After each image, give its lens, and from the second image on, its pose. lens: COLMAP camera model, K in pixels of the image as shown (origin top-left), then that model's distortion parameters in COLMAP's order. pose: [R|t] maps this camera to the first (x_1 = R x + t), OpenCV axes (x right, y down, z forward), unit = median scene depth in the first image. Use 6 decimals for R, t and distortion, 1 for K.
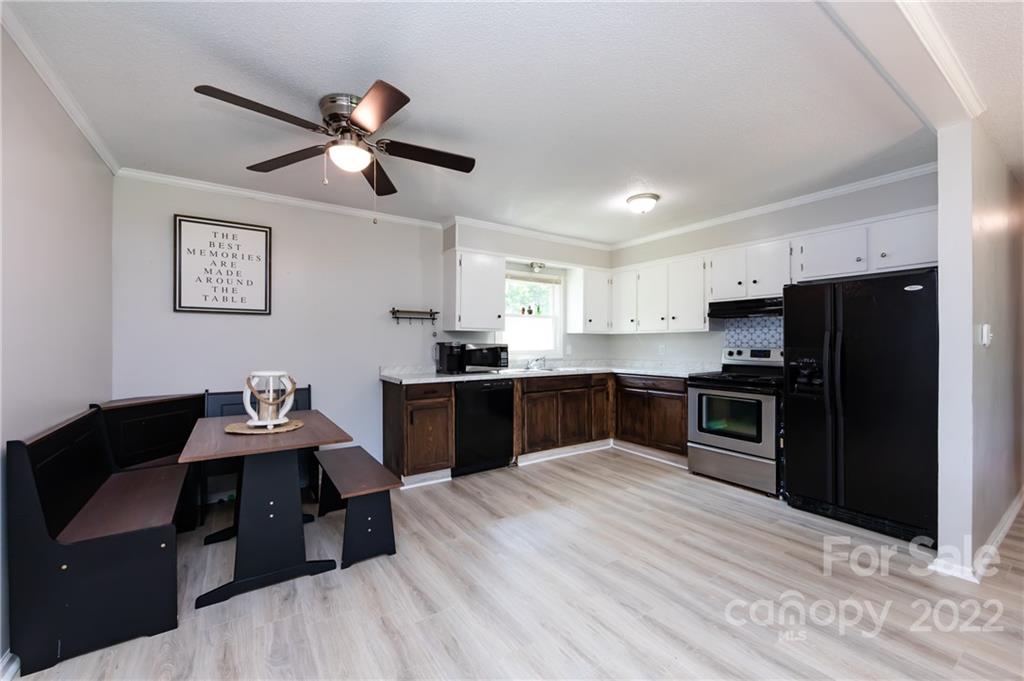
lens RADIAL K [[409.1, 0, 517.1], [0, 409.1, 341.7], [0, 0, 1]] dist [-0.000212, -0.000397]
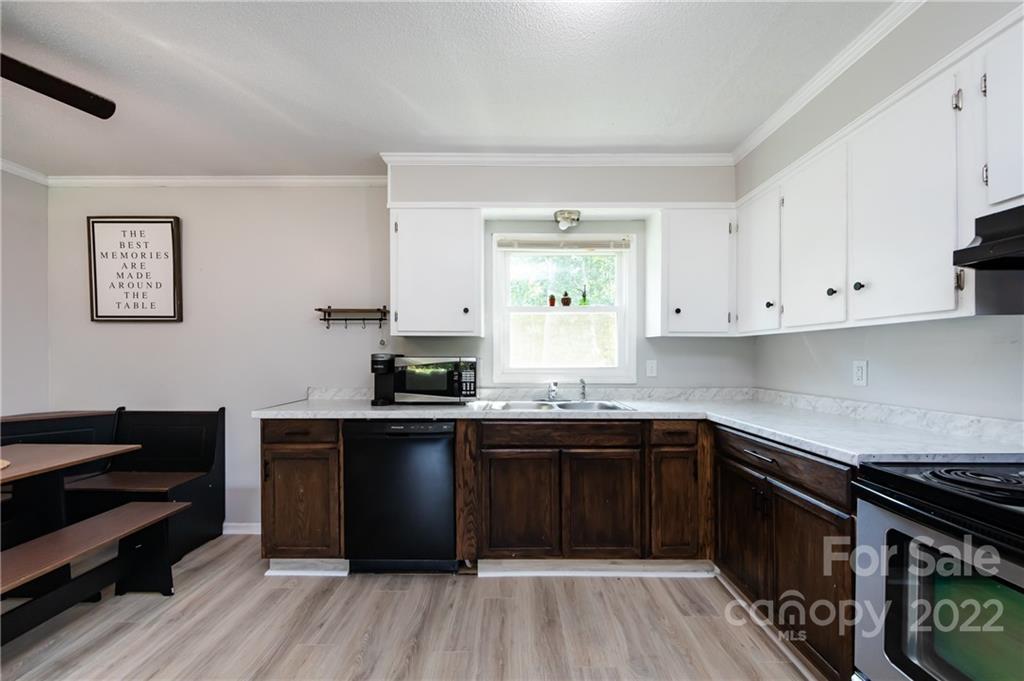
lens RADIAL K [[414.1, 0, 510.2], [0, 414.1, 356.0], [0, 0, 1]] dist [-0.001554, -0.000218]
pose [[0.825175, 0.001544, -0.564875, 0.377189], [0.001256, 0.999989, 0.004568, 0.001602], [0.564876, -0.004479, 0.825164, 0.592748]]
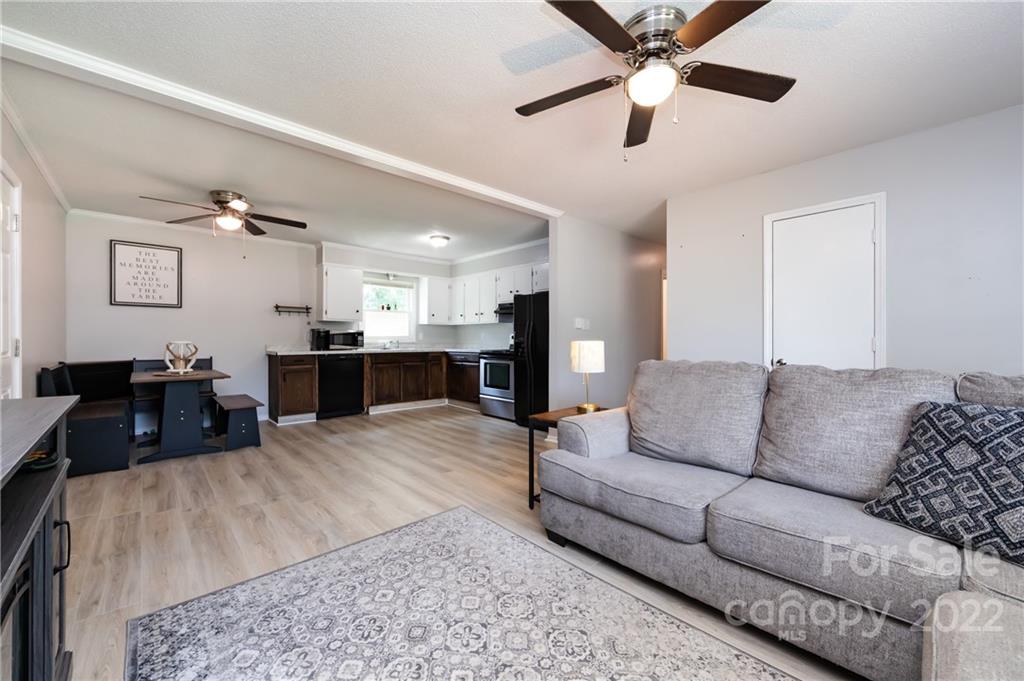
lens RADIAL K [[406.3, 0, 512.0], [0, 406.3, 340.5], [0, 0, 1]] dist [0.001245, 0.000584]
pose [[0.990116, 0.004379, 0.140181, 0.320829], [-0.005494, 0.999956, 0.007572, 0.029751], [-0.140142, -0.008268, 0.990097, -0.534689]]
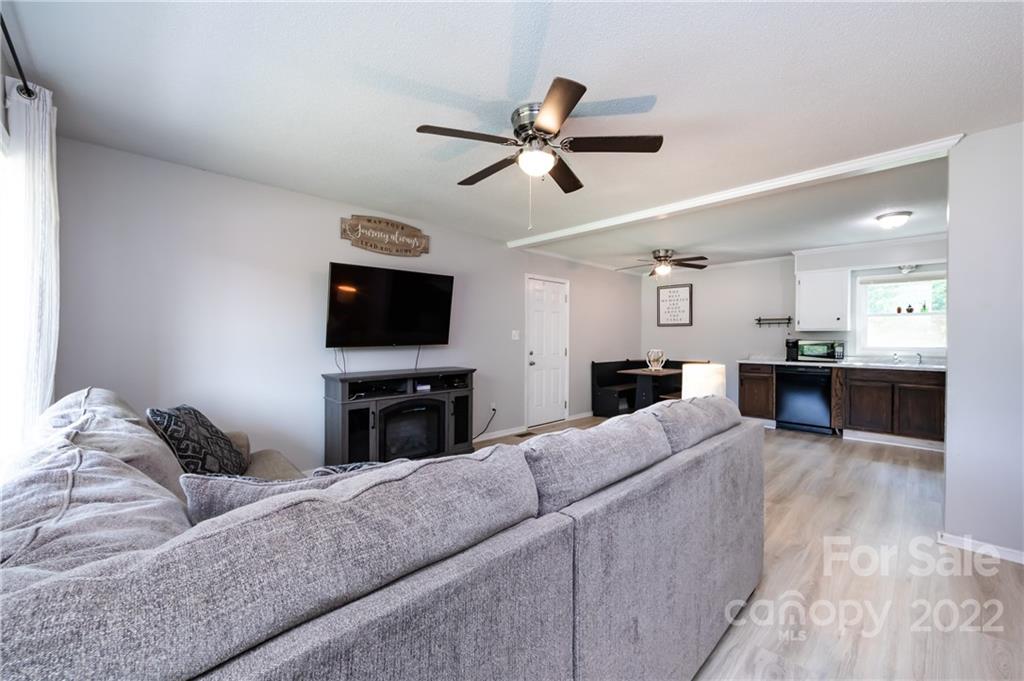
lens RADIAL K [[406.5, 0, 510.2], [0, 406.5, 342.7], [0, 0, 1]] dist [-0.000697, -0.000173]
pose [[0.171346, 0.012116, -0.985136, 1.110761], [-0.002289, 0.999927, 0.011900, -0.000921], [0.985208, 0.000216, 0.171362, -0.231011]]
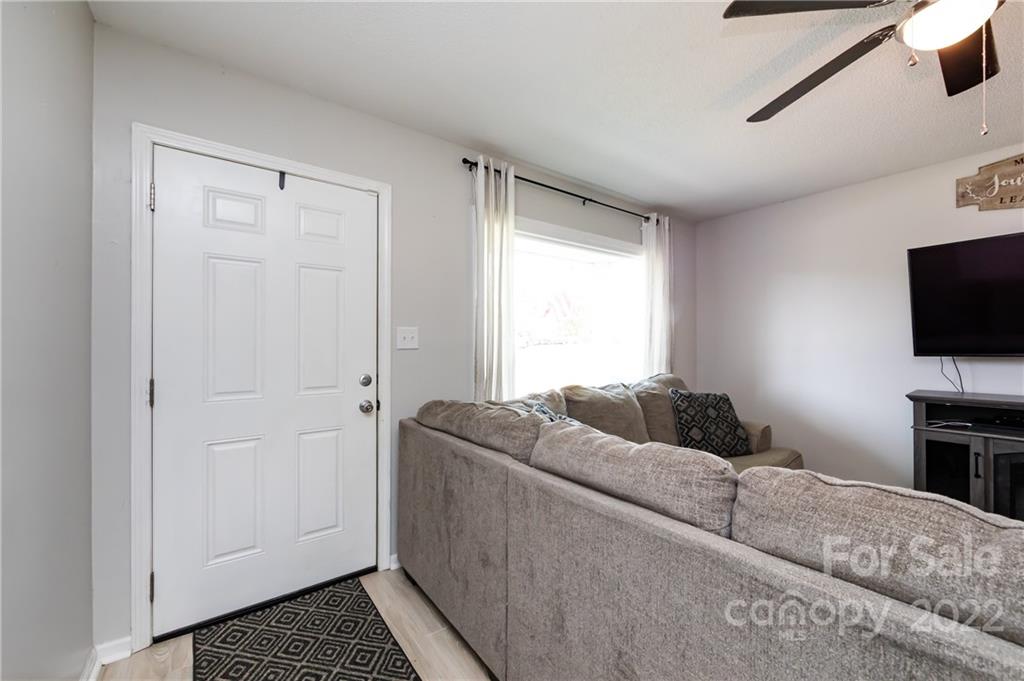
lens RADIAL K [[399.3, 0, 514.9], [0, 399.3, 343.7], [0, 0, 1]] dist [0.000552, -0.004701]
pose [[-0.999099, -0.000110, -0.042445, 0.886556], [0.000276, 0.999959, -0.009095, 0.006039], [0.042444, -0.009099, -0.999057, 0.190352]]
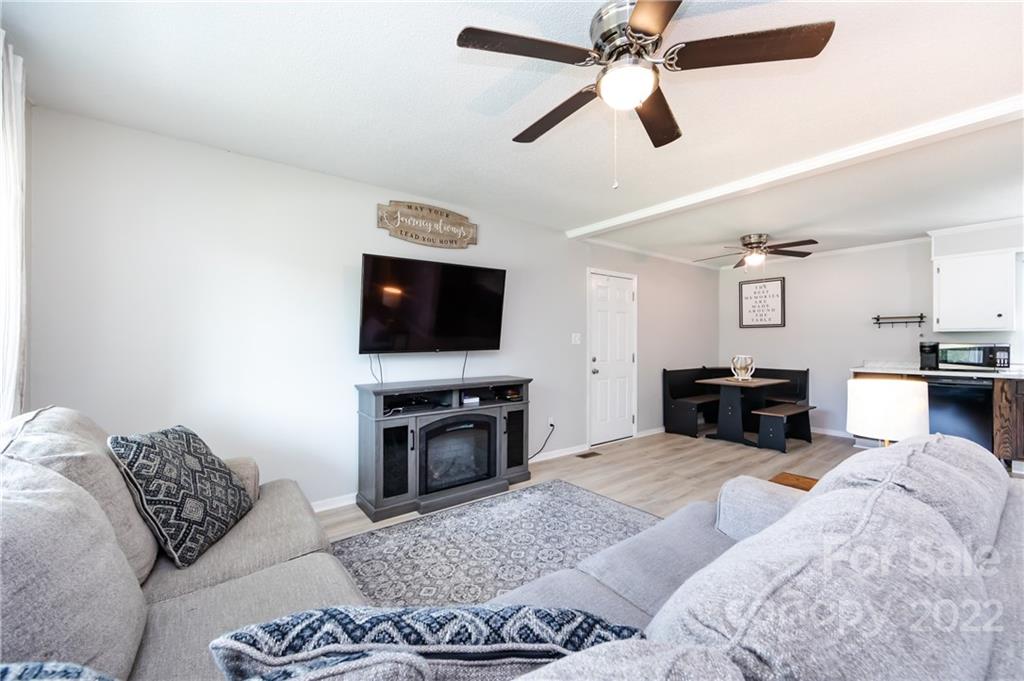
lens RADIAL K [[406.5, 0, 510.2], [0, 406.5, 342.7], [0, 0, 1]] dist [-0.000697, -0.000173]
pose [[0.050897, 0.000817, -0.998704, 0.939659], [0.001836, 0.999998, 0.000912, 0.000059], [0.998702, -0.001880, 0.050896, -0.231460]]
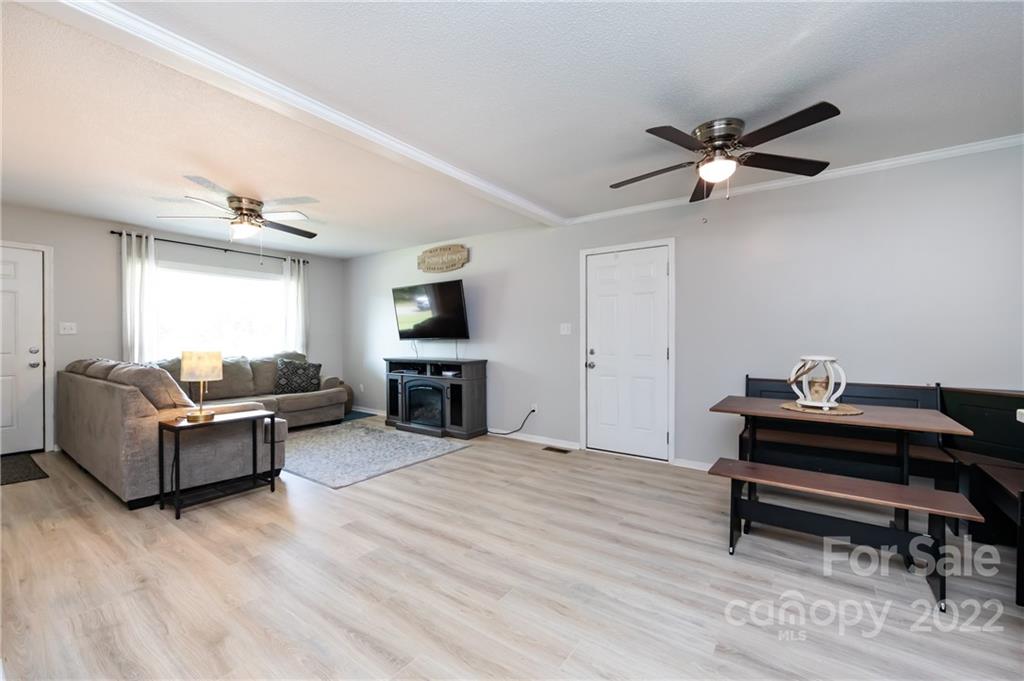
lens RADIAL K [[399.3, 0, 514.9], [0, 399.3, 343.7], [0, 0, 1]] dist [0.000552, -0.004701]
pose [[-0.930355, 0.000475, -0.366660, 0.296801], [-0.001693, 0.999983, 0.005590, 0.025865], [0.366656, 0.005821, -0.930338, 1.022910]]
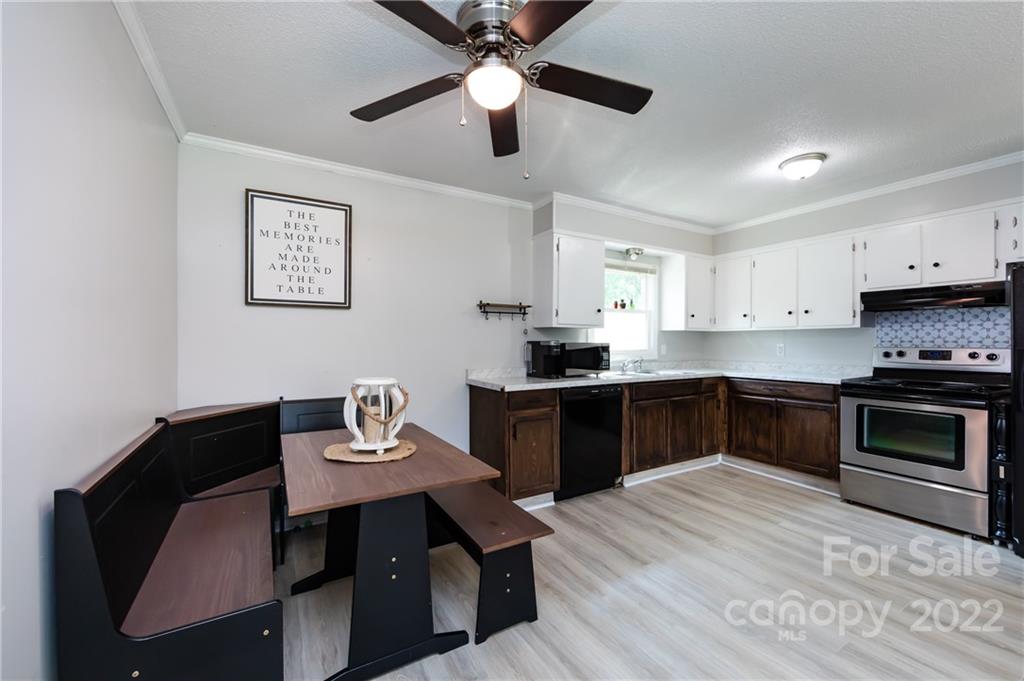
lens RADIAL K [[407.8, 0, 516.0], [0, 407.8, 341.2], [0, 0, 1]] dist [-0.002311, -0.000082]
pose [[0.998142, 0.000348, -0.060935, -0.179625], [-0.000196, 0.999997, 0.002501, 0.000013], [0.060936, -0.002484, 0.998139, 0.151414]]
